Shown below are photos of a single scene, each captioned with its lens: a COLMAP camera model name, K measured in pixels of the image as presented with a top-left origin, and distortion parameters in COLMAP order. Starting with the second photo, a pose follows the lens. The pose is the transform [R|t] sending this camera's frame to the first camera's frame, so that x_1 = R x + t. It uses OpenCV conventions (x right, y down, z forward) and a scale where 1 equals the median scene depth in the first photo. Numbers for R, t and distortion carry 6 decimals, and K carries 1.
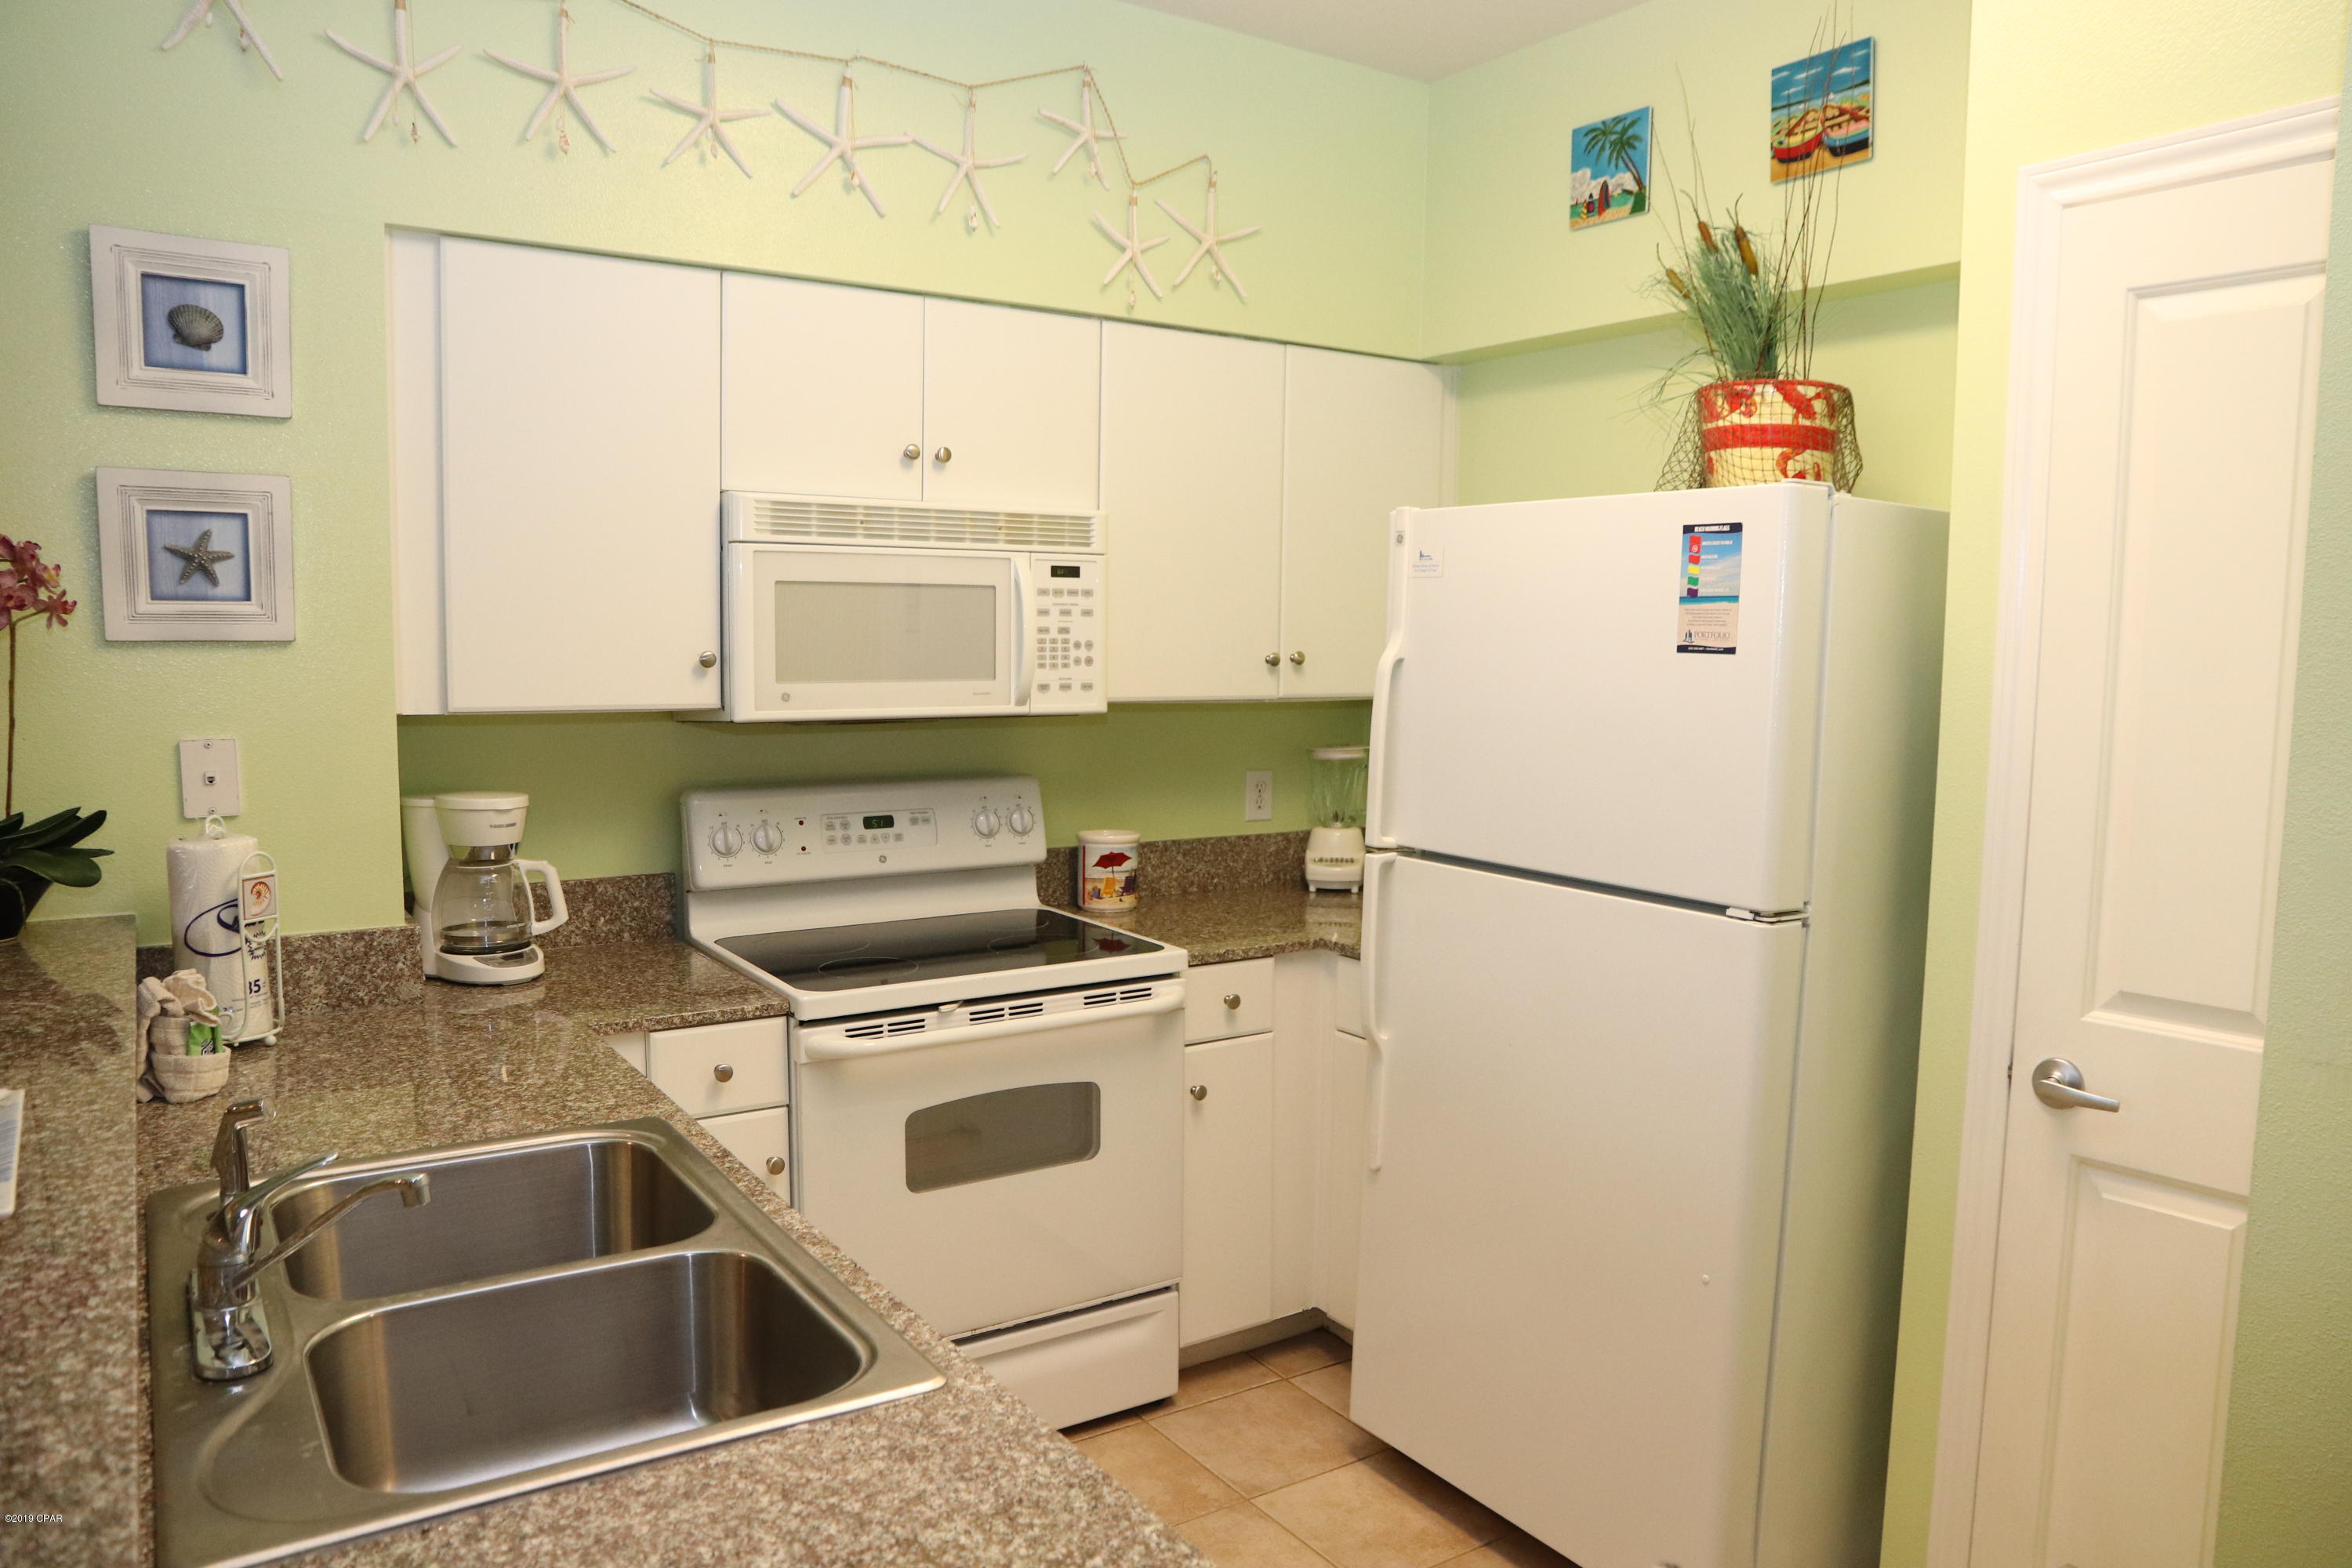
lens RADIAL K [[1617.8, 0, 1193.1], [0, 1617.8, 805.7], [0, 0, 1]] dist [-0.119671, 0.087008]
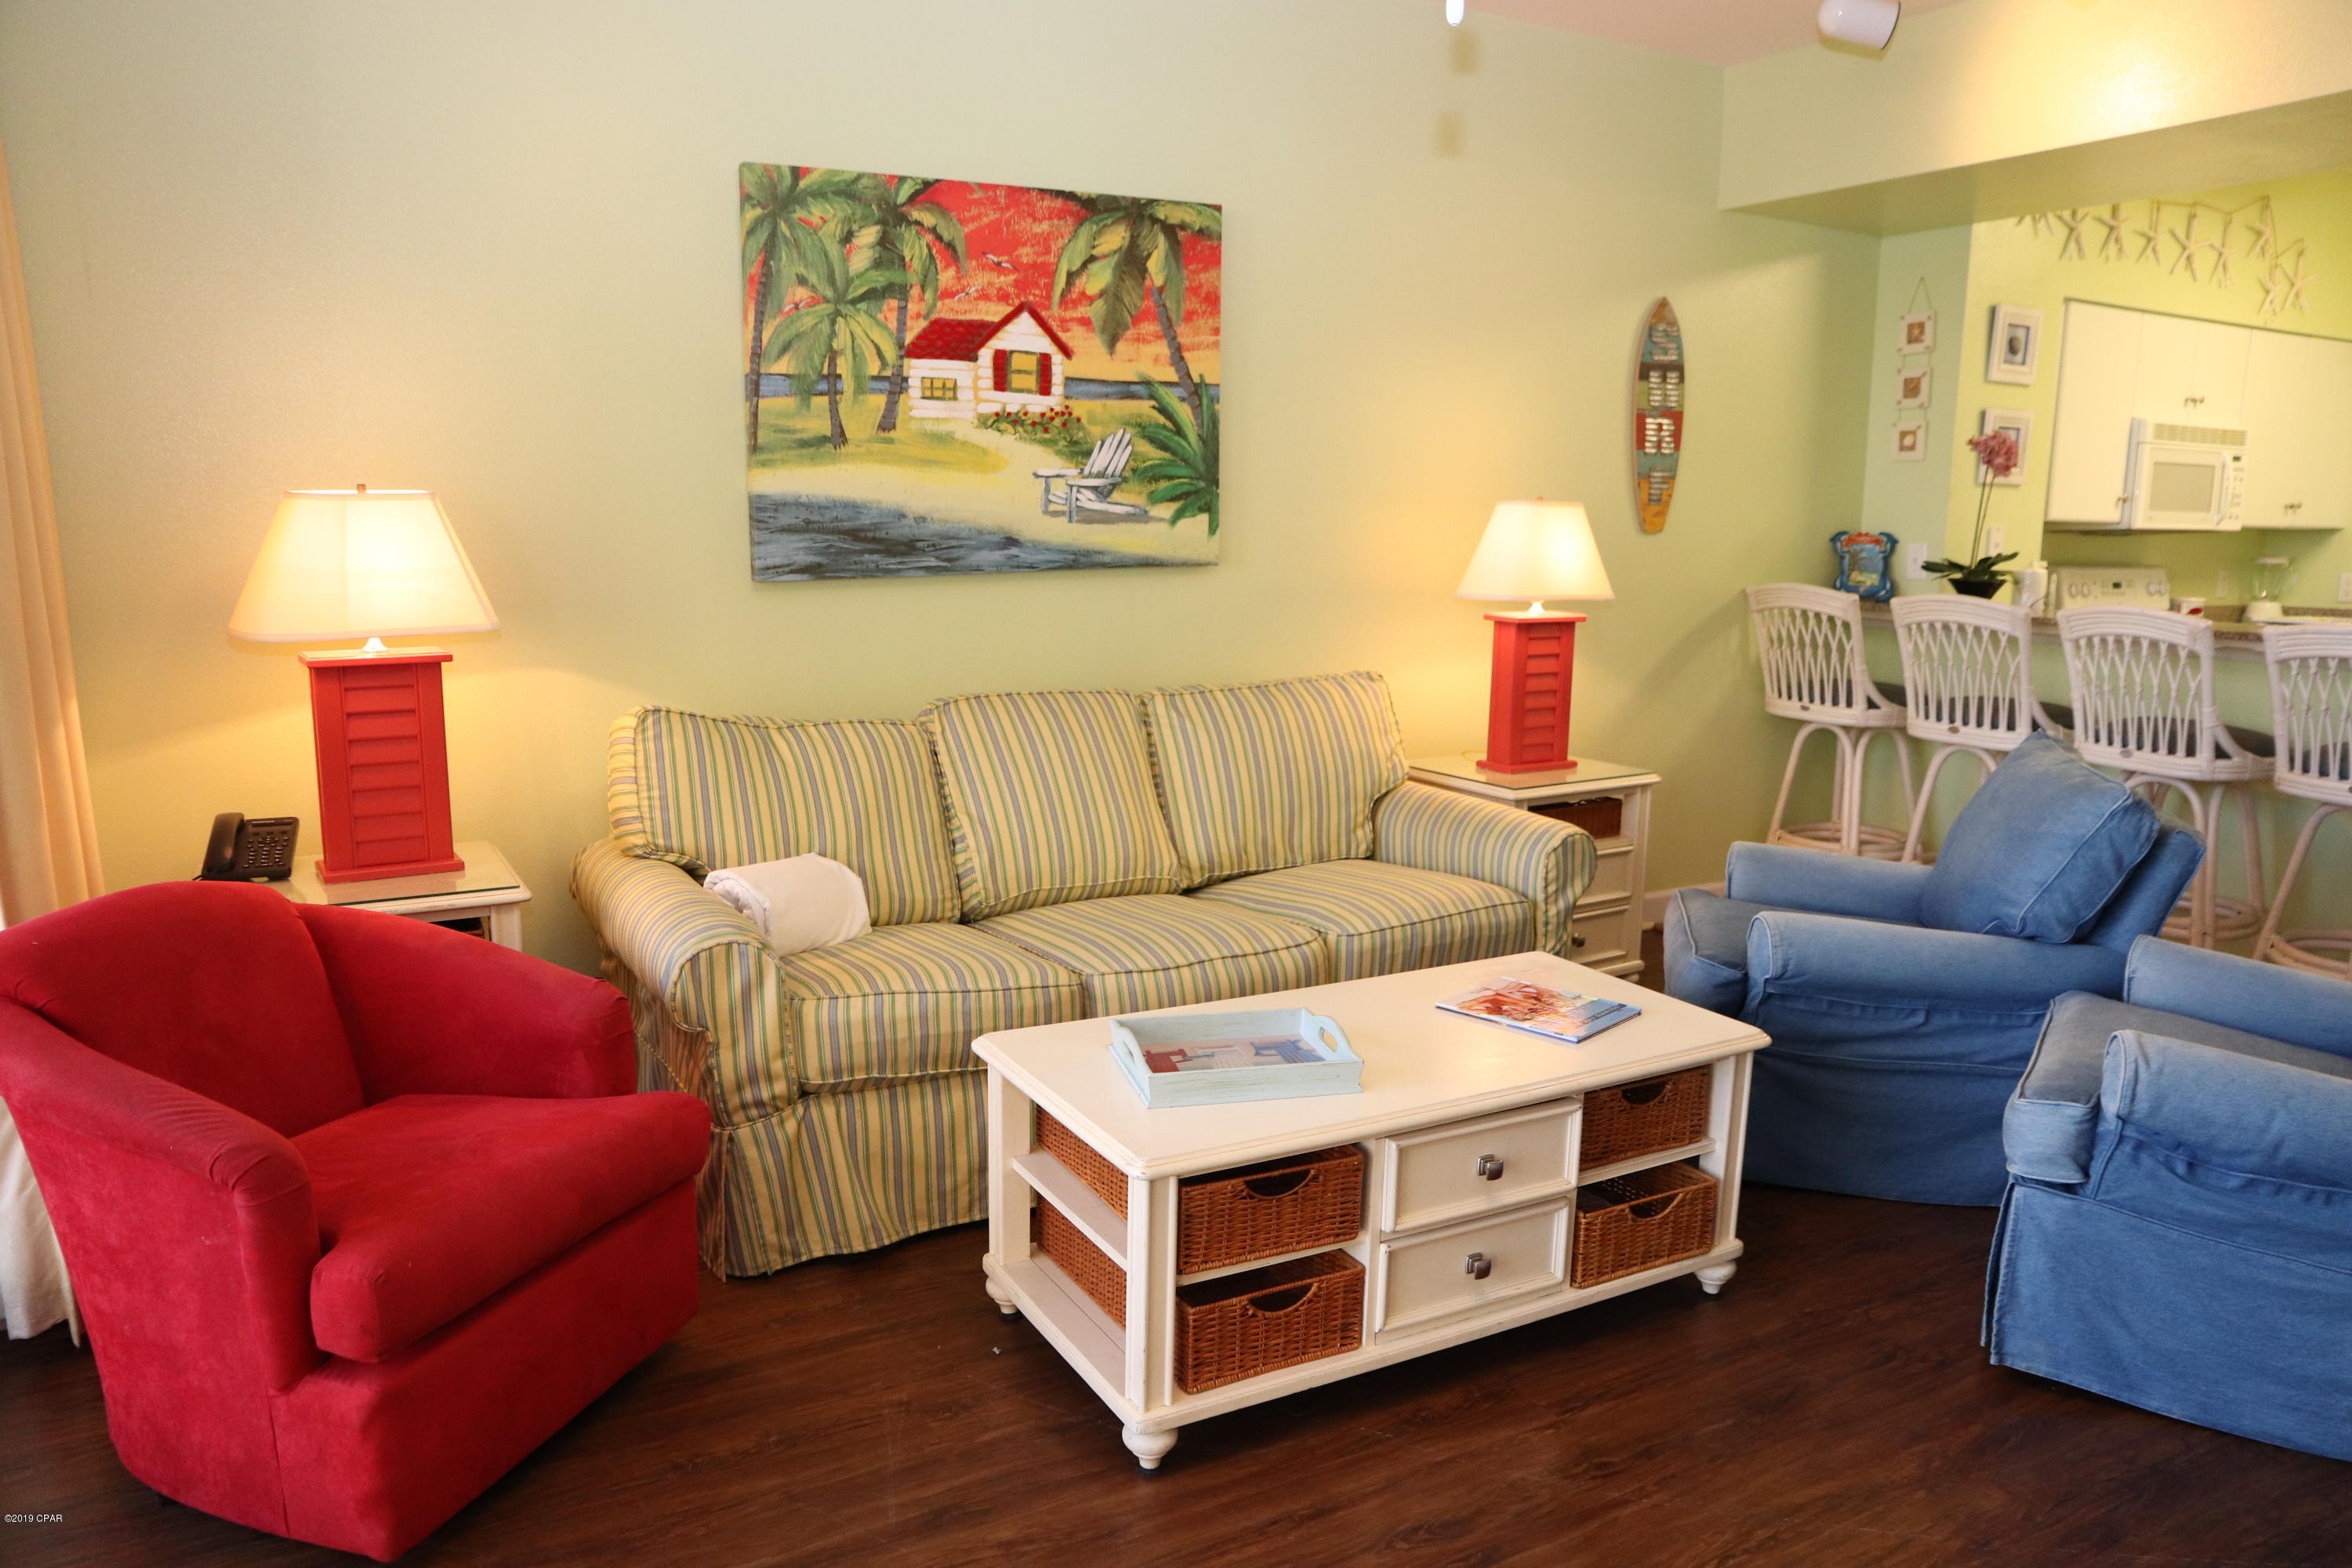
lens RADIAL K [[1617.8, 0, 1193.1], [0, 1617.8, 805.7], [0, 0, 1]] dist [-0.119671, 0.087008]
pose [[0.997298, 0.012474, -0.072389, -1.339388], [-0.007170, 0.997300, 0.073082, 0.166848], [0.073105, -0.072365, 0.994695, -1.147008]]
